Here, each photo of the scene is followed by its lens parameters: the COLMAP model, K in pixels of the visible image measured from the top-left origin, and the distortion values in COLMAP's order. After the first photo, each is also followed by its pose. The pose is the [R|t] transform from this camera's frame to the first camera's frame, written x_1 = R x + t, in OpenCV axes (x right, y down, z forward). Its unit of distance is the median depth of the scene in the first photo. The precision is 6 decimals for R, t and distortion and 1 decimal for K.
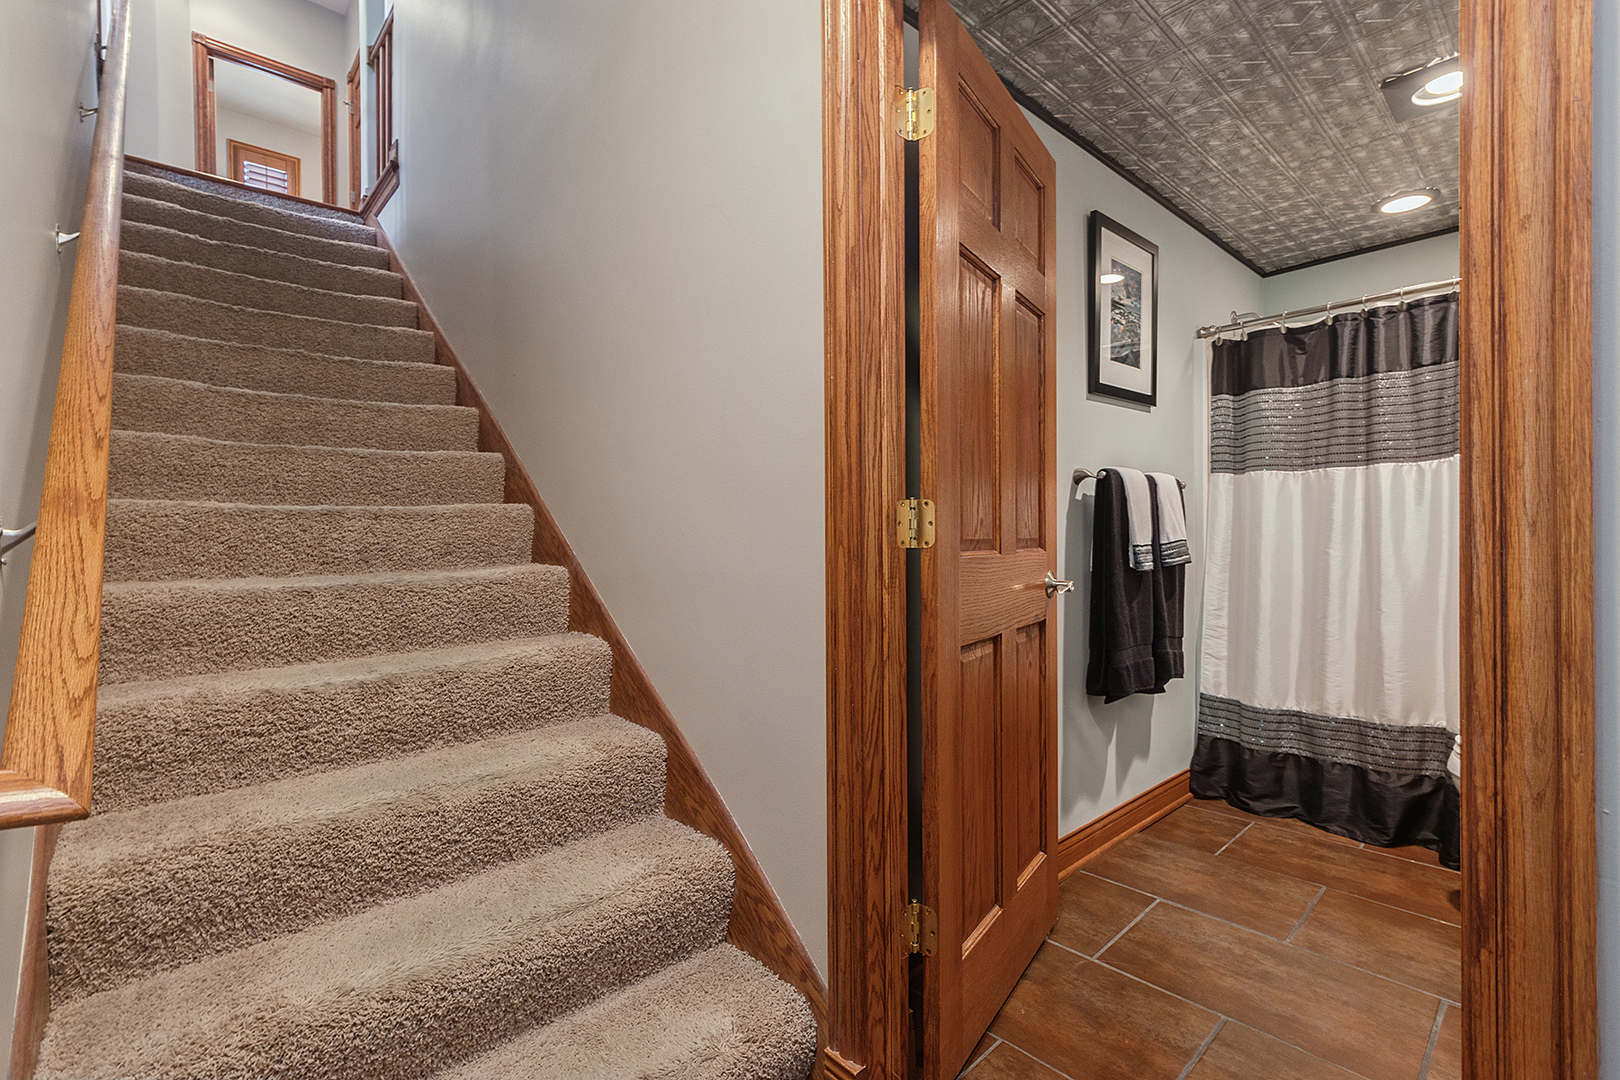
lens RADIAL K [[727.1, 0, 793.1], [0, 727.1, 545.7], [0, 0, 1]] dist [-0.002099, 0.001232]
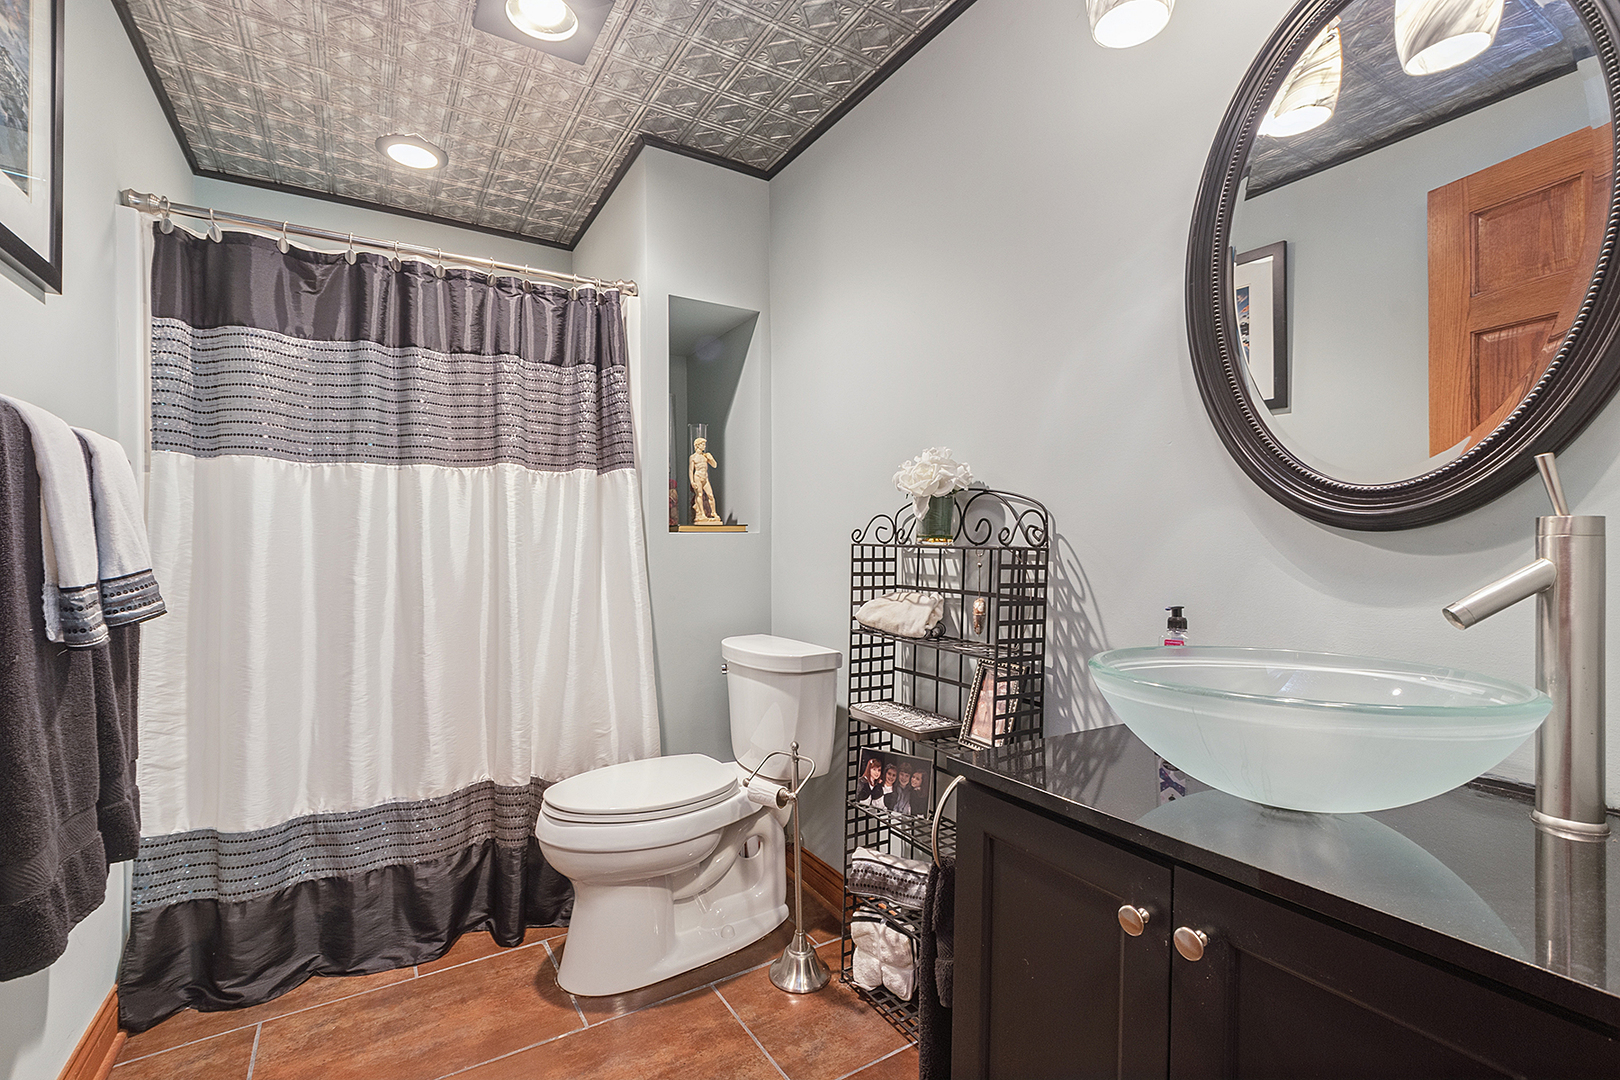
lens RADIAL K [[727.1, 0, 820.4], [0, 727.1, 548.6], [0, 0, 1]] dist [-0.002099, 0.001232]
pose [[0.172985, -0.000149, 0.984924, 0.109343], [0.014375, 0.999894, -0.002374, -0.013694], [-0.984820, 0.014569, 0.172969, 0.417045]]
